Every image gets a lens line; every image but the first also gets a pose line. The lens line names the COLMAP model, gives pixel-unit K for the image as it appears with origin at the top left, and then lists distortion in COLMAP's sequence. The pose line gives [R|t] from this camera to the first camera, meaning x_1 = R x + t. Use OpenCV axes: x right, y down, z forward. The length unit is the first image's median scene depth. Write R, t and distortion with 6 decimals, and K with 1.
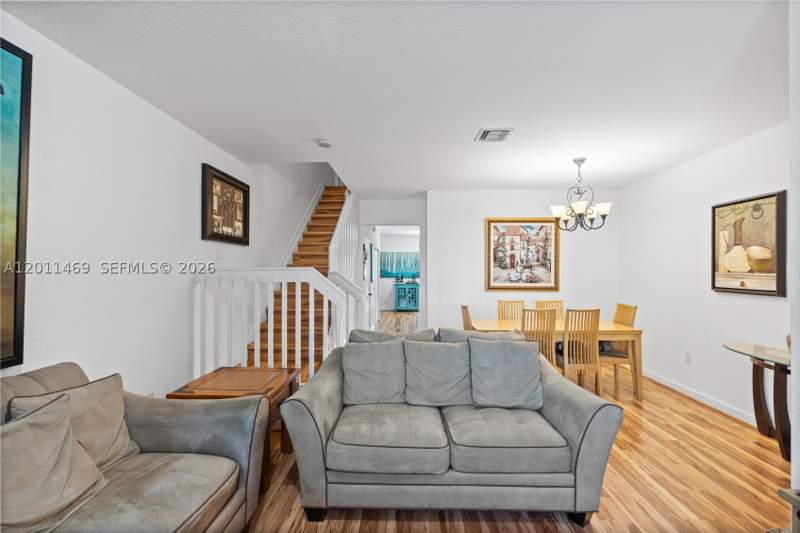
lens RADIAL K [[355.1, 0, 402.8], [0, 355.1, 267.0], [0, 0, 1]] dist [-0.002942, -0.000013]
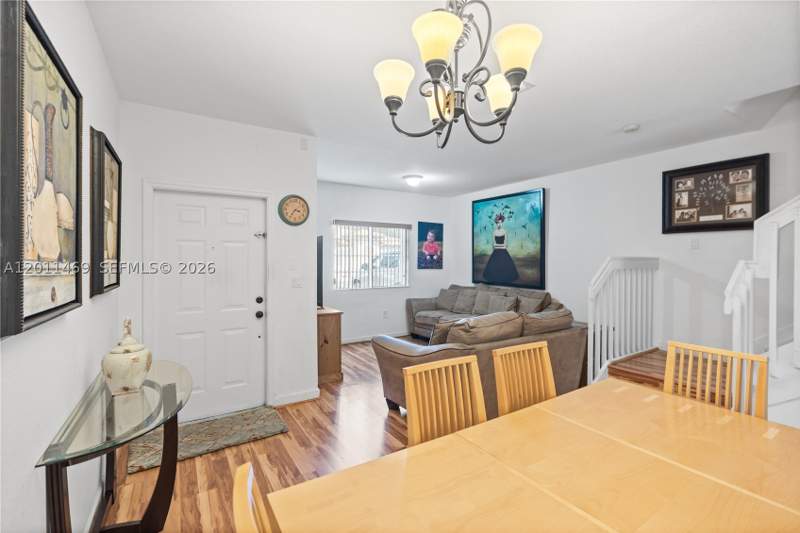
lens RADIAL K [[355.1, 0, 402.8], [0, 355.1, 267.0], [0, 0, 1]] dist [-0.002942, -0.000013]
pose [[-0.828073, 0.010619, -0.560520, 0.731175], [0.003802, 0.999904, 0.013325, 0.014875], [0.560608, 0.008903, -0.828034, 1.252008]]
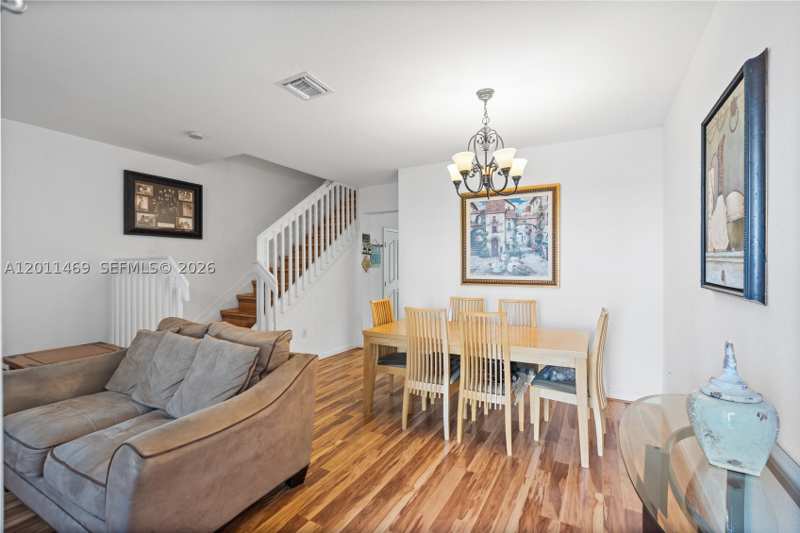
lens RADIAL K [[355.1, 0, 402.8], [0, 355.1, 267.0], [0, 0, 1]] dist [-0.002942, -0.000013]
pose [[0.883558, -0.002949, -0.468312, 0.676789], [0.008845, 0.999907, 0.010392, 0.023397], [0.468238, -0.013324, 0.883502, 0.318093]]
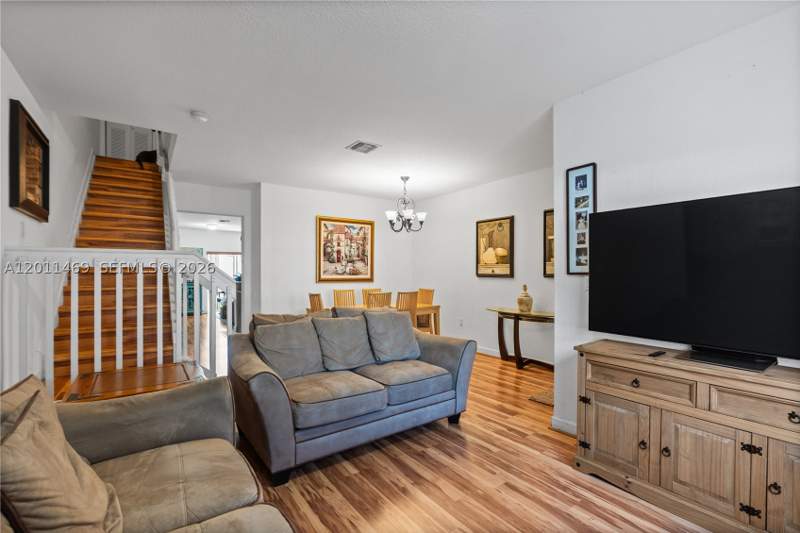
lens RADIAL K [[355.1, 0, 402.8], [0, 355.1, 267.0], [0, 0, 1]] dist [-0.002942, -0.000013]
pose [[0.793228, 0.007700, 0.608876, -0.300535], [-0.003627, 0.999962, -0.007921, 0.036630], [-0.608914, 0.004075, 0.793226, -0.031892]]
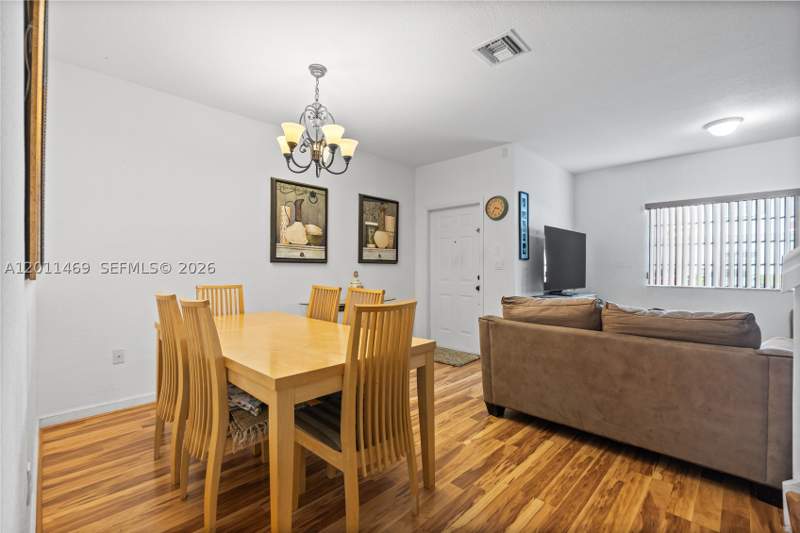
lens RADIAL K [[355.1, 0, 402.8], [0, 355.1, 267.0], [0, 0, 1]] dist [-0.002942, -0.000013]
pose [[-0.735749, -0.004079, 0.677242, -0.084715], [-0.009526, 0.999945, -0.004326, 0.077474], [-0.677187, -0.009634, -0.735747, 1.386818]]
